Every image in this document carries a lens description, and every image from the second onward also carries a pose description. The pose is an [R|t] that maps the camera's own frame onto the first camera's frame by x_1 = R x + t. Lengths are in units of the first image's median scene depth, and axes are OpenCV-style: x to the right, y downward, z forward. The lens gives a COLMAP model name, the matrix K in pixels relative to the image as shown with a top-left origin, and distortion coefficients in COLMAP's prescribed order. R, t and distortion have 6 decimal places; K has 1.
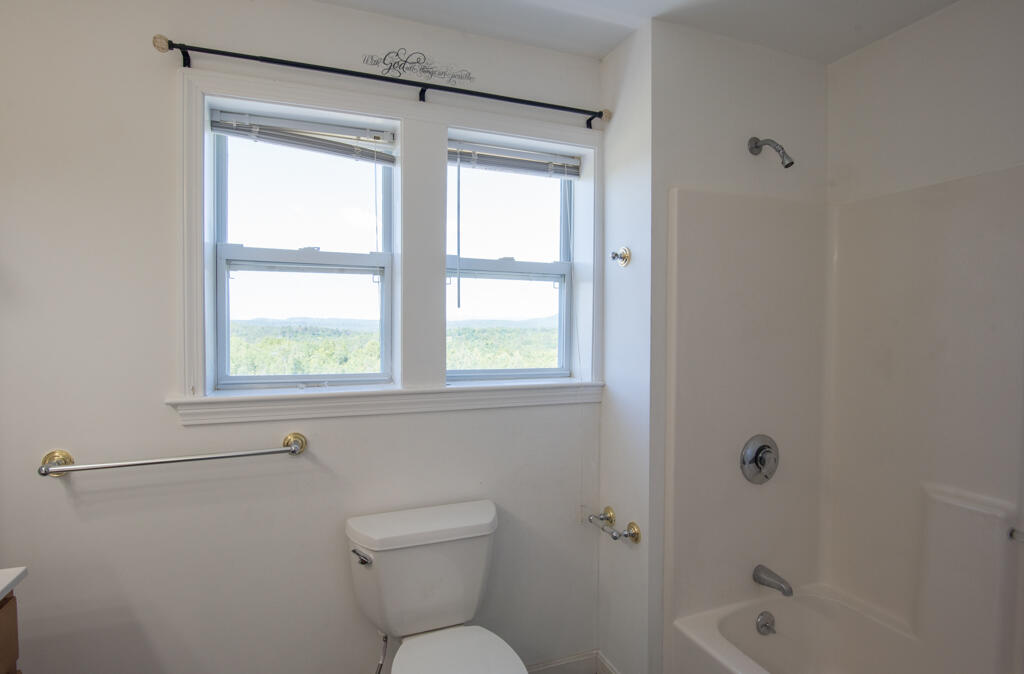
lens RADIAL K [[528.6, 0, 506.7], [0, 528.6, 338.2], [0, 0, 1]] dist [-0.019748, -0.001122]
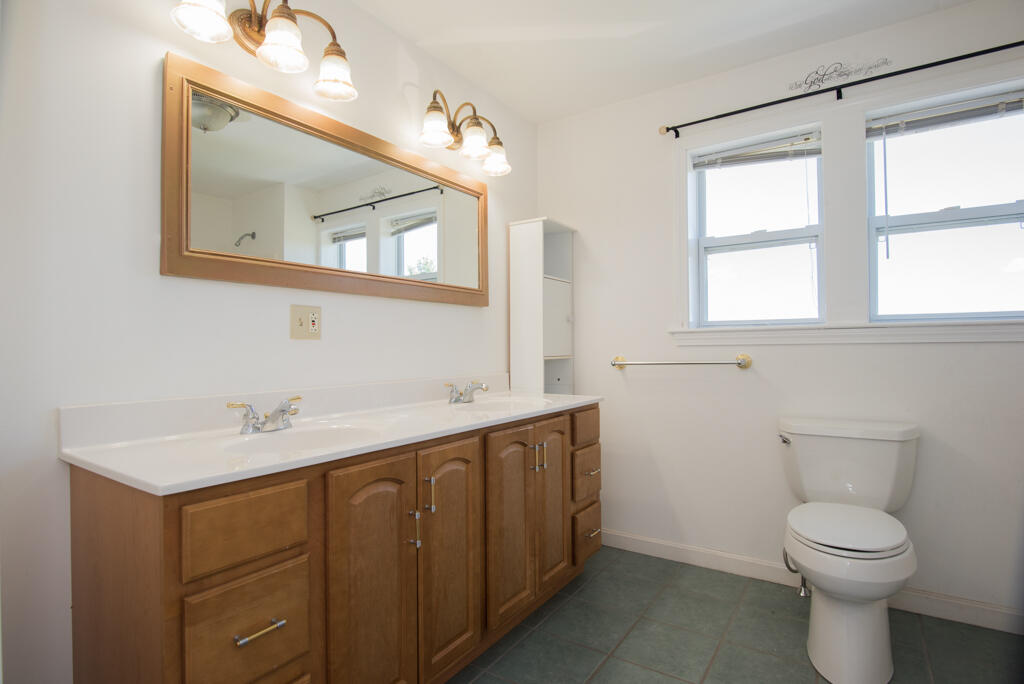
lens RADIAL K [[517.9, 0, 508.0], [0, 517.9, 339.6], [0, 0, 1]] dist [-0.012091, -0.001800]
pose [[0.559547, -0.022020, -0.828506, 0.393817], [-0.010498, 0.999378, -0.033651, 0.175732], [0.828732, 0.027527, 0.558968, -0.334416]]
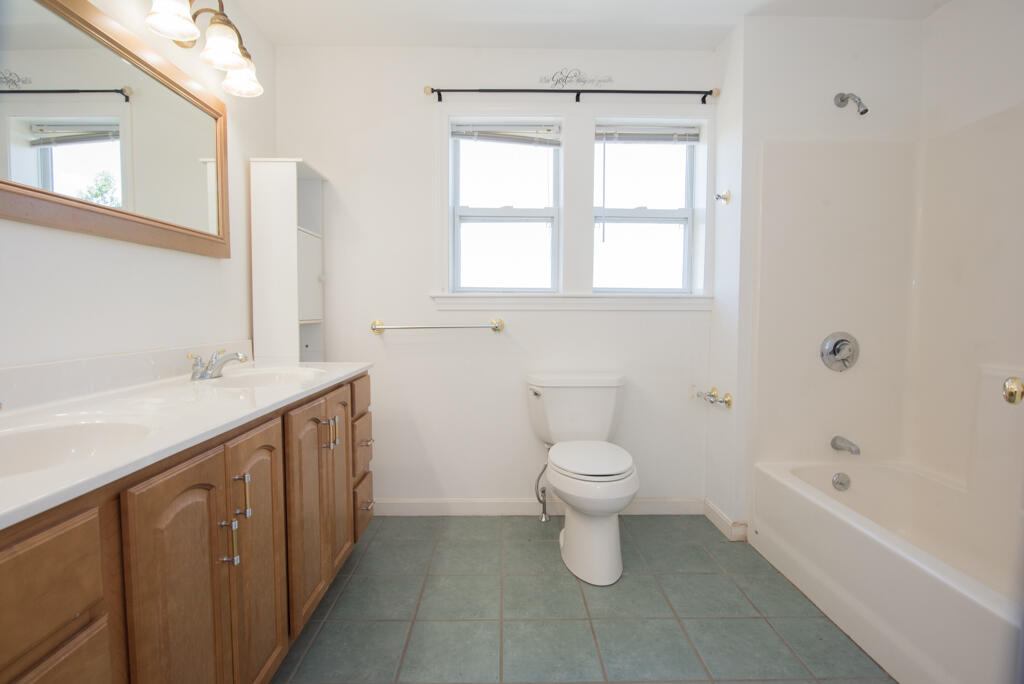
lens RADIAL K [[517.9, 0, 509.9], [0, 517.9, 339.5], [0, 0, 1]] dist [-0.012091, -0.001800]
pose [[0.936009, 0.018712, -0.351478, 0.181742], [-0.008816, 0.999519, 0.029733, 0.177952], [0.351865, -0.024732, 0.935724, -0.445968]]
